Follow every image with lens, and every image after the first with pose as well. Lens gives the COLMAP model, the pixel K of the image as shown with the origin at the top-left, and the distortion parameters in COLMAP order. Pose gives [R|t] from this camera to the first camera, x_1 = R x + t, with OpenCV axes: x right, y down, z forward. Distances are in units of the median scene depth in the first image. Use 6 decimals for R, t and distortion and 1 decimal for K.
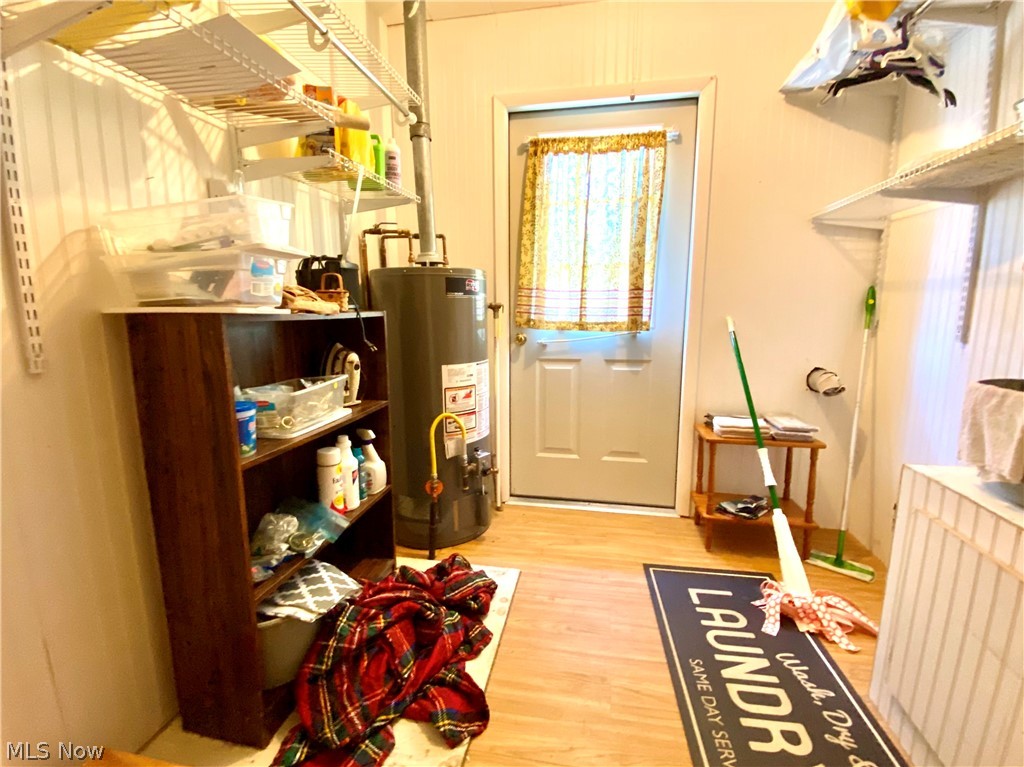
lens RADIAL K [[417.1, 0, 512.0], [0, 417.1, 383.5], [0, 0, 1]] dist [0.001280, -0.000079]
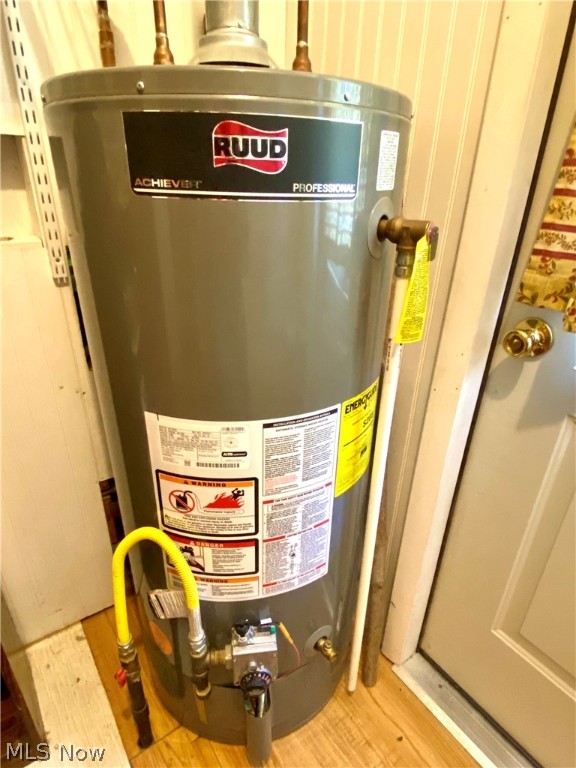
lens RADIAL K [[412.0, 0, 288.0], [0, 412.0, 384.0], [0, 0, 1]] dist [-0.003750, -0.000876]
pose [[0.728139, 0.303359, -0.614644, 0.110840], [-0.149942, 0.945505, 0.289028, -0.168317], [0.668828, -0.118291, 0.733945, 0.779286]]
